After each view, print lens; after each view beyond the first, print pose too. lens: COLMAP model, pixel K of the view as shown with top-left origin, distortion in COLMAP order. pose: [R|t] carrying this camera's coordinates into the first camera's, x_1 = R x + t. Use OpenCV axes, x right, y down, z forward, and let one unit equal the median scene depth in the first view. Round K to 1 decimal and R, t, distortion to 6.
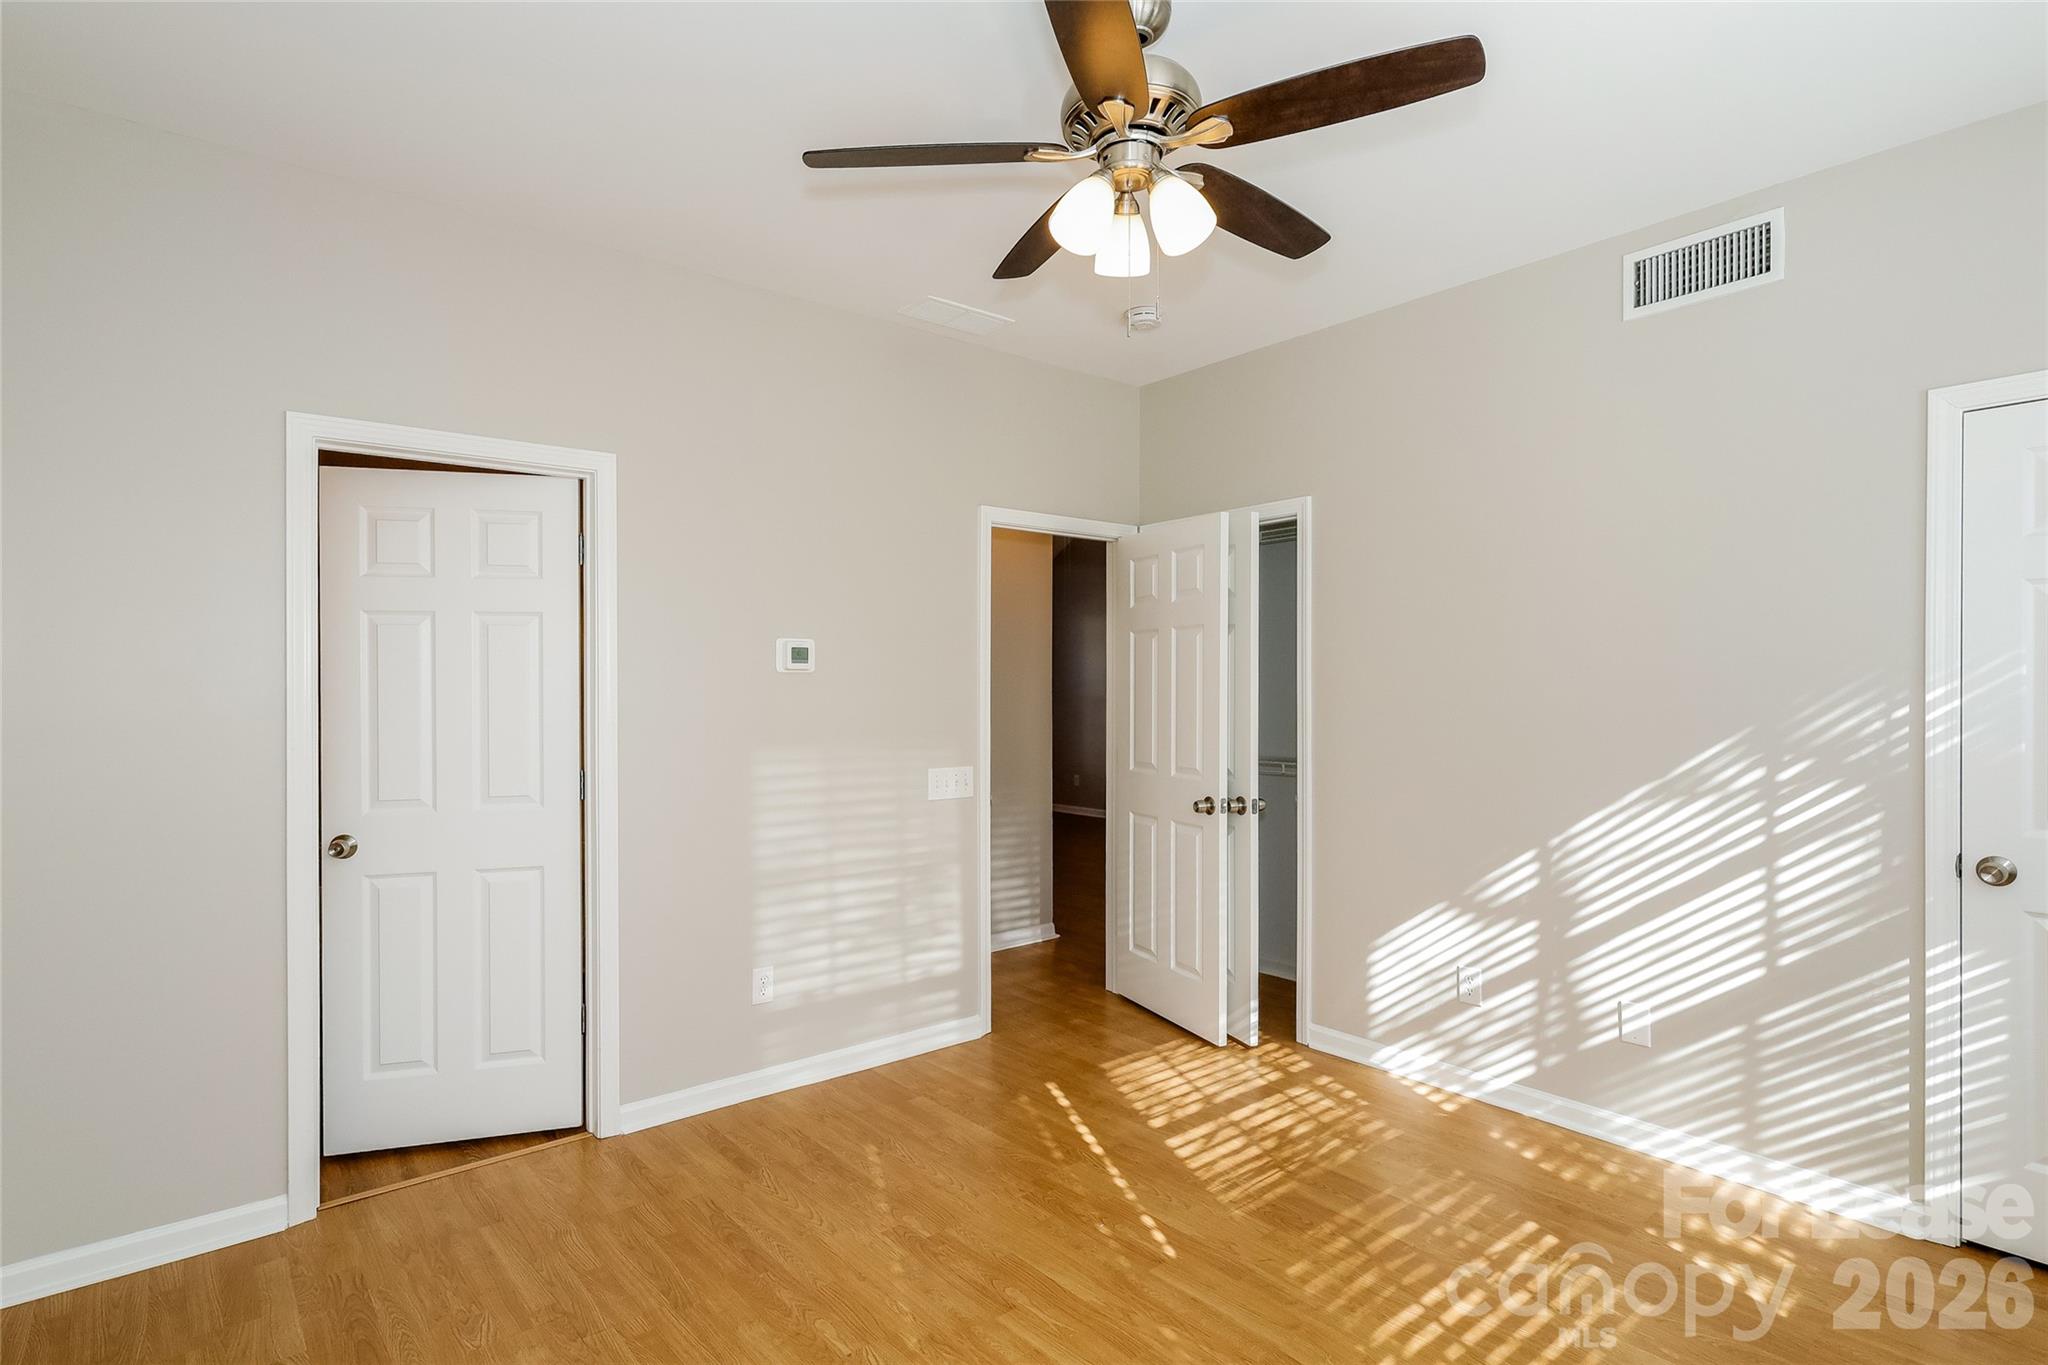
lens RADIAL K [[1013.2, 0, 1025.5], [0, 1013.2, 715.5], [0, 0, 1]] dist [0.006204, 0.000655]
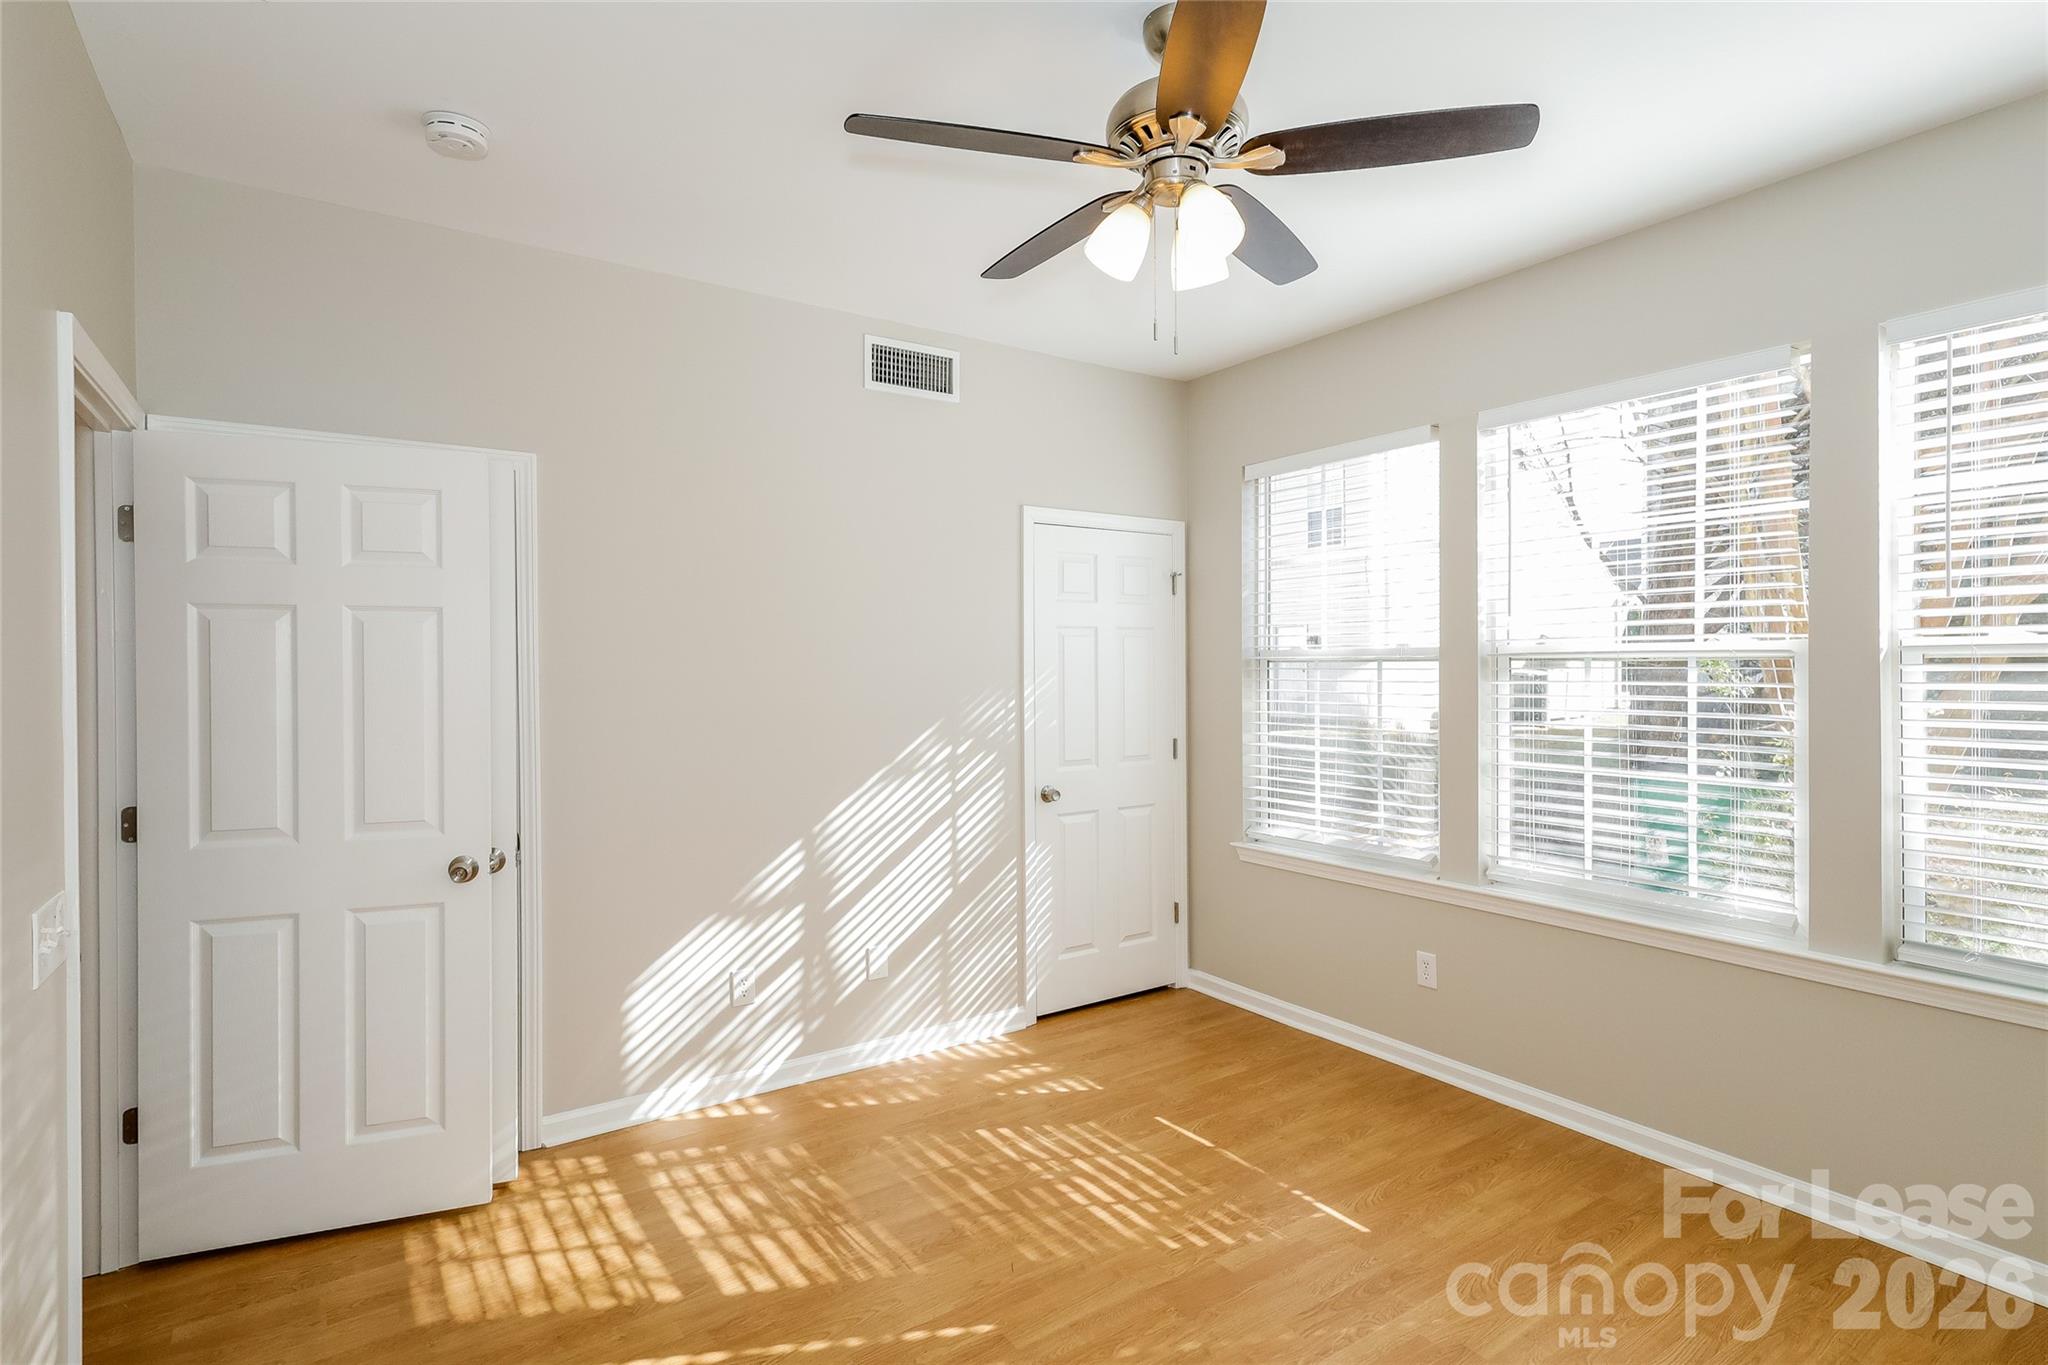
lens RADIAL K [[1009.6, 0, 1019.4], [0, 1009.6, 697.0], [0, 0, 1]] dist [0.003927, 0.000962]
pose [[0.104379, -0.028988, 0.994115, -0.575444], [0.031871, 0.999159, 0.025789, -0.043983], [-0.994027, 0.028992, 0.105215, 0.671873]]
